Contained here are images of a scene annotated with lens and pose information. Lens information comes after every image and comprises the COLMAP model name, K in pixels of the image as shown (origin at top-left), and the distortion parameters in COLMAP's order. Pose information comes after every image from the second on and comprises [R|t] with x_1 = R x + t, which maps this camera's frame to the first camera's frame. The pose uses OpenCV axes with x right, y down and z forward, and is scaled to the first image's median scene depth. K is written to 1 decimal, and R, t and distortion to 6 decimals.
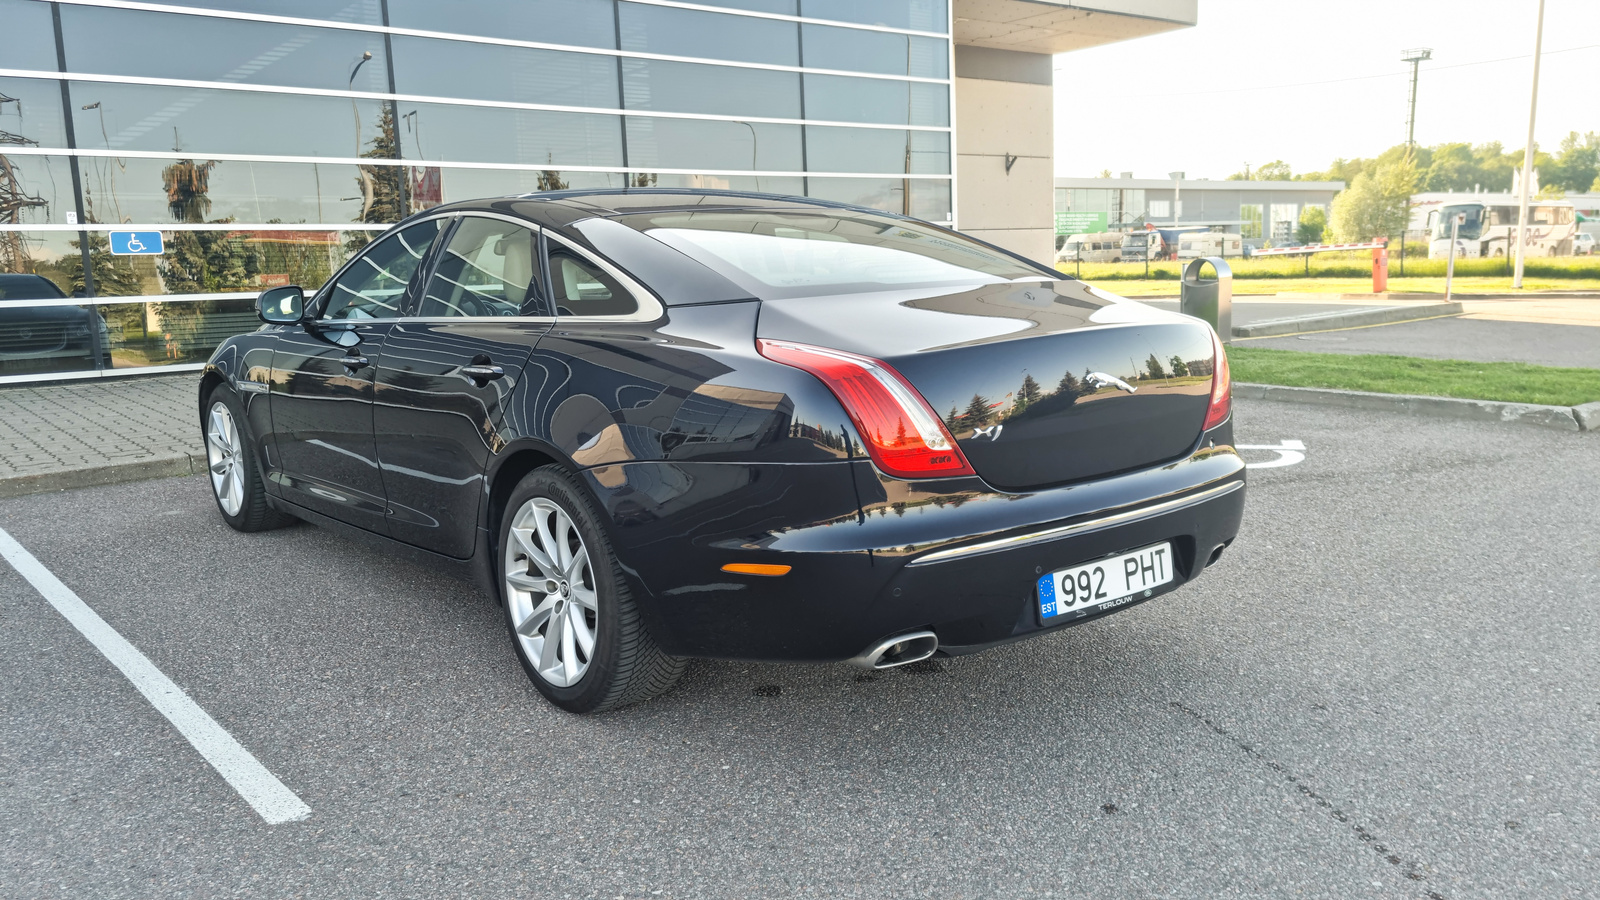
lens RADIAL K [[1282.3, 0, 800.0], [0, 1282.3, 450.0], [0, 0, 1]] dist [0.047917, -0.011759]
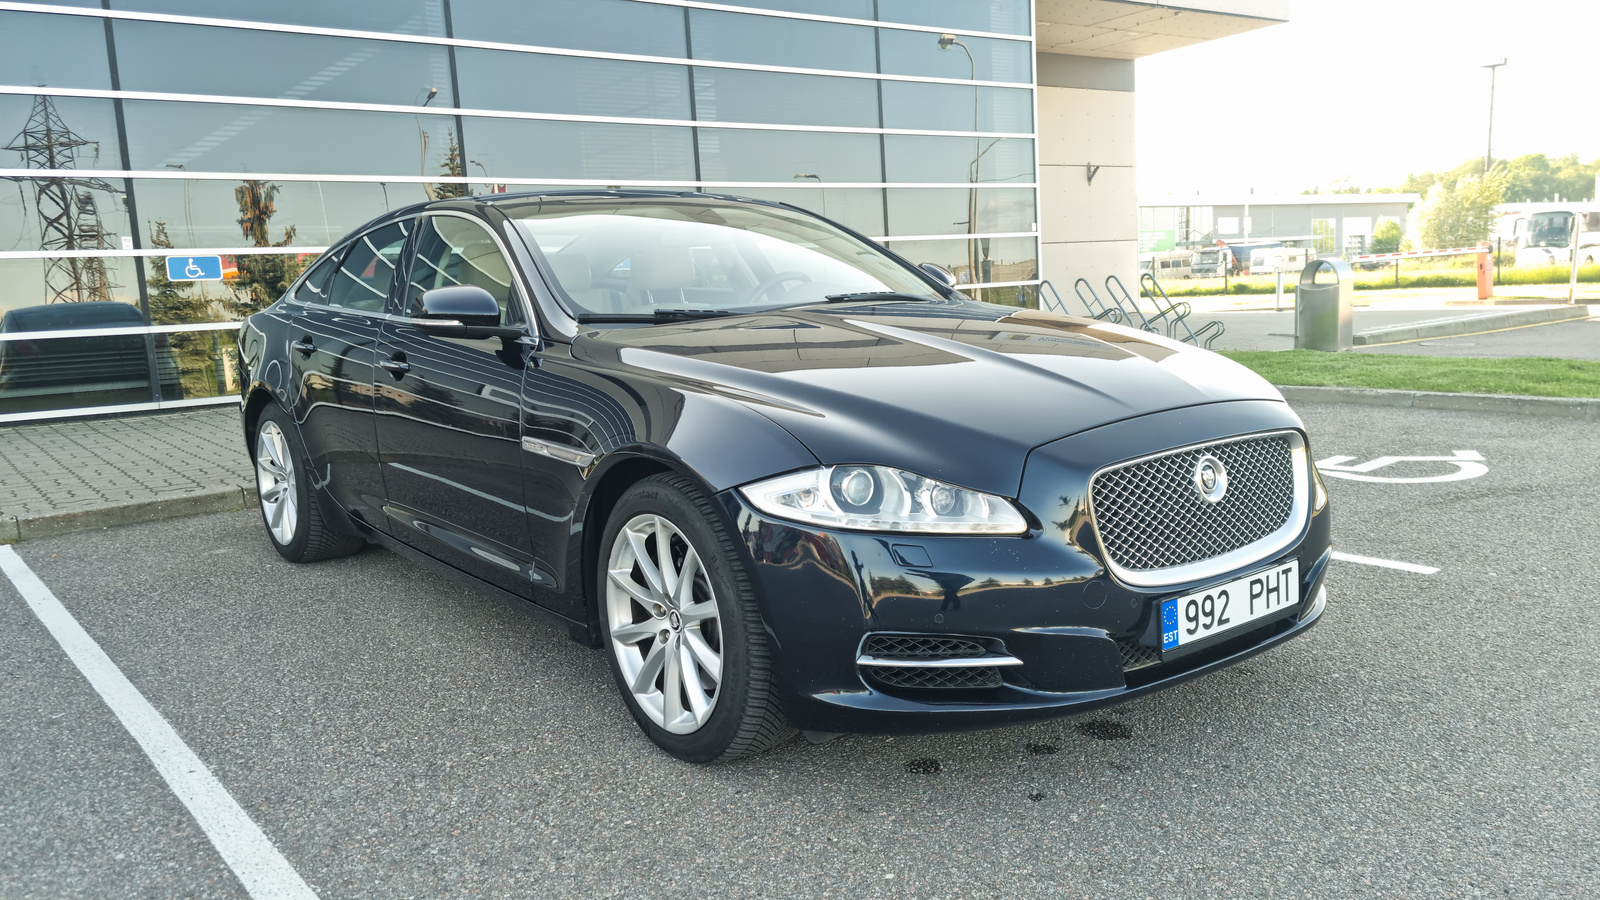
lens RADIAL K [[1229.1, 0, 800.0], [0, 1229.1, 450.0], [0, 0, 1]] dist [0.044835, 0.006079]
pose [[0.999066, -0.018027, -0.039268, -0.041000], [0.017068, 0.999551, -0.024625, 0.005518], [0.039694, 0.023932, 0.998925, 0.136498]]
